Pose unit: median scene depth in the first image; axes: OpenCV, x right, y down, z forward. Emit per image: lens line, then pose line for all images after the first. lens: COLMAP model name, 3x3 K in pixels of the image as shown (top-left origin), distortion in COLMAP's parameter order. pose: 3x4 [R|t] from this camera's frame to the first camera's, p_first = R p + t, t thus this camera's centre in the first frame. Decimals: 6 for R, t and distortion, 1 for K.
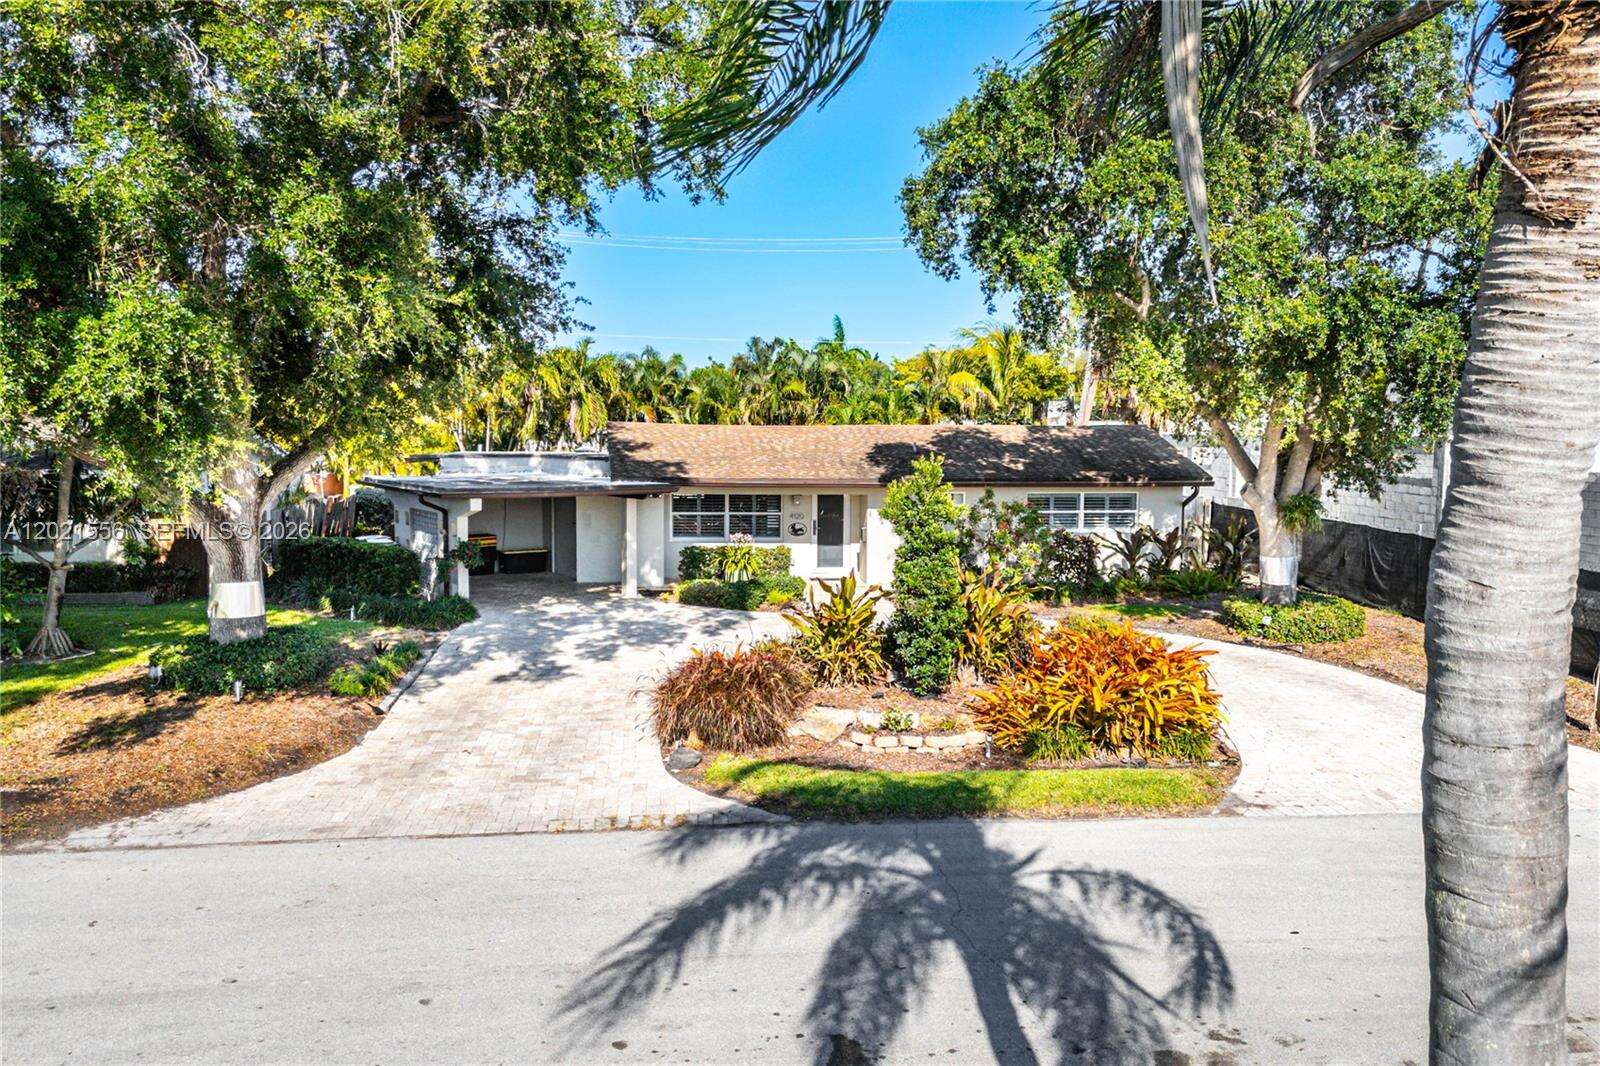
lens RADIAL K [[1190.2, 0, 808.5], [0, 1190.2, 553.7], [0, 0, 1]] dist [0.076195, -0.053880]
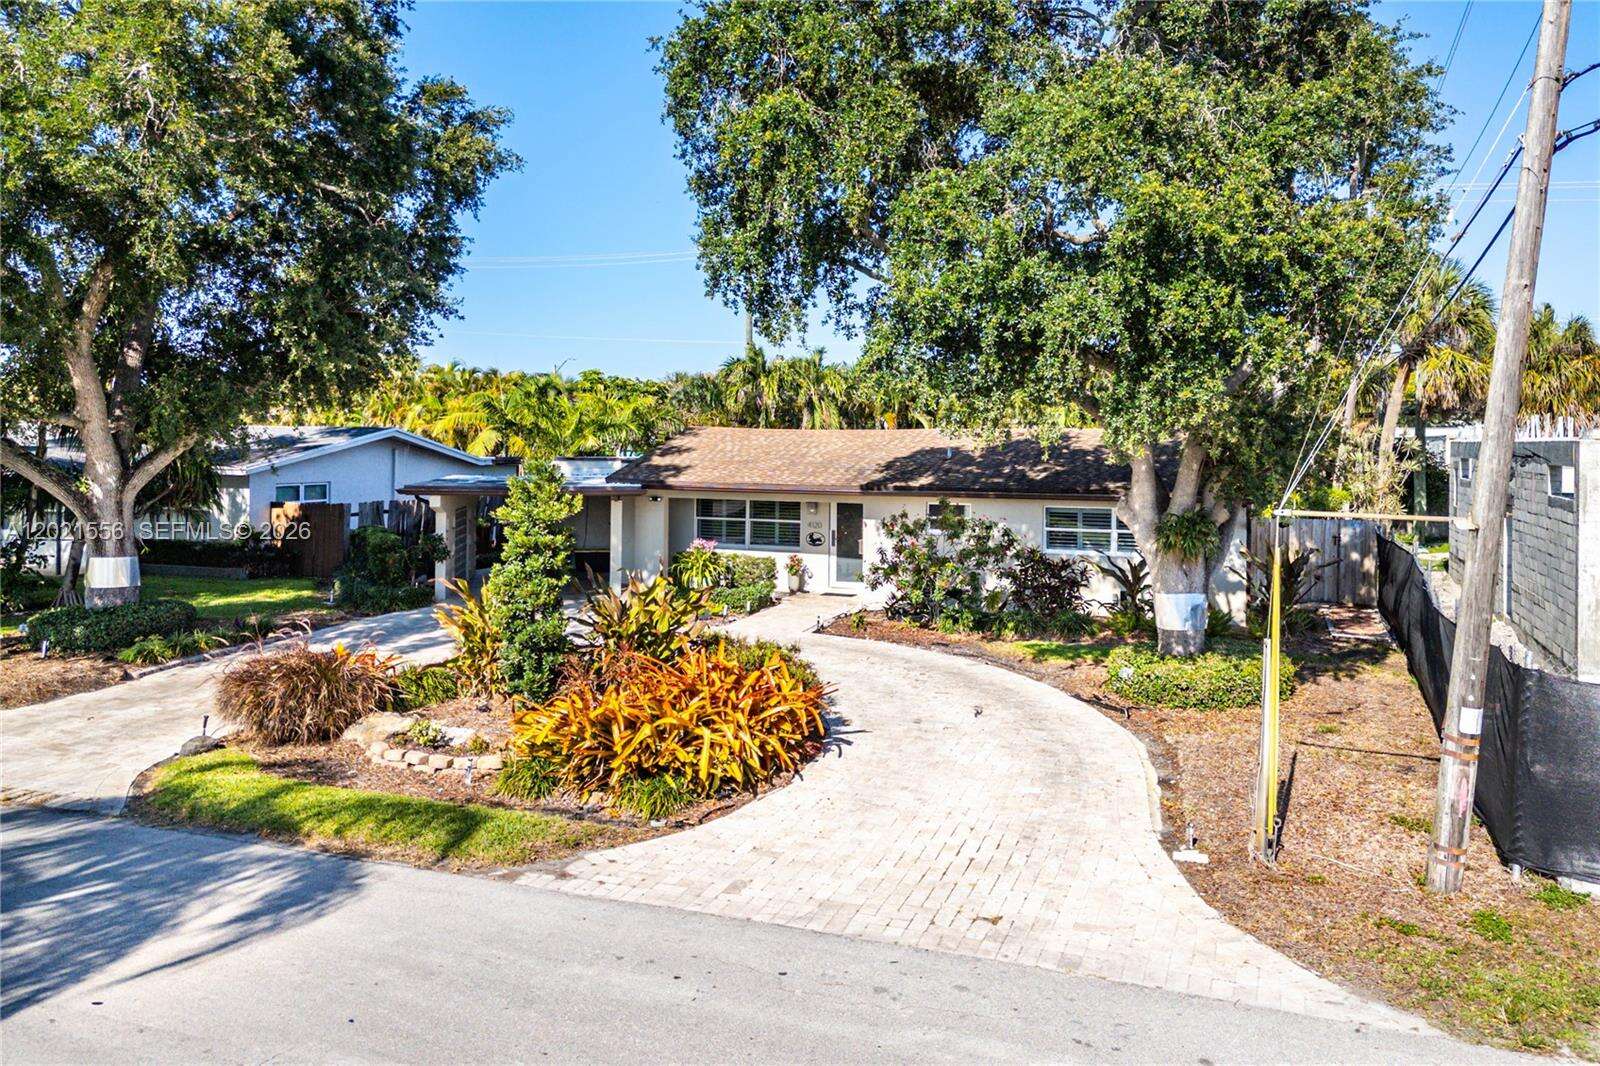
lens RADIAL K [[1220.0, 0, 806.3], [0, 1220.0, 481.8], [0, 0, 1]] dist [0.046223, -0.004365]
pose [[0.889027, 0.016698, -0.457551, 0.590325], [-0.050486, 0.996816, -0.061718, -0.008580], [0.455063, 0.077969, 0.887039, 0.208444]]
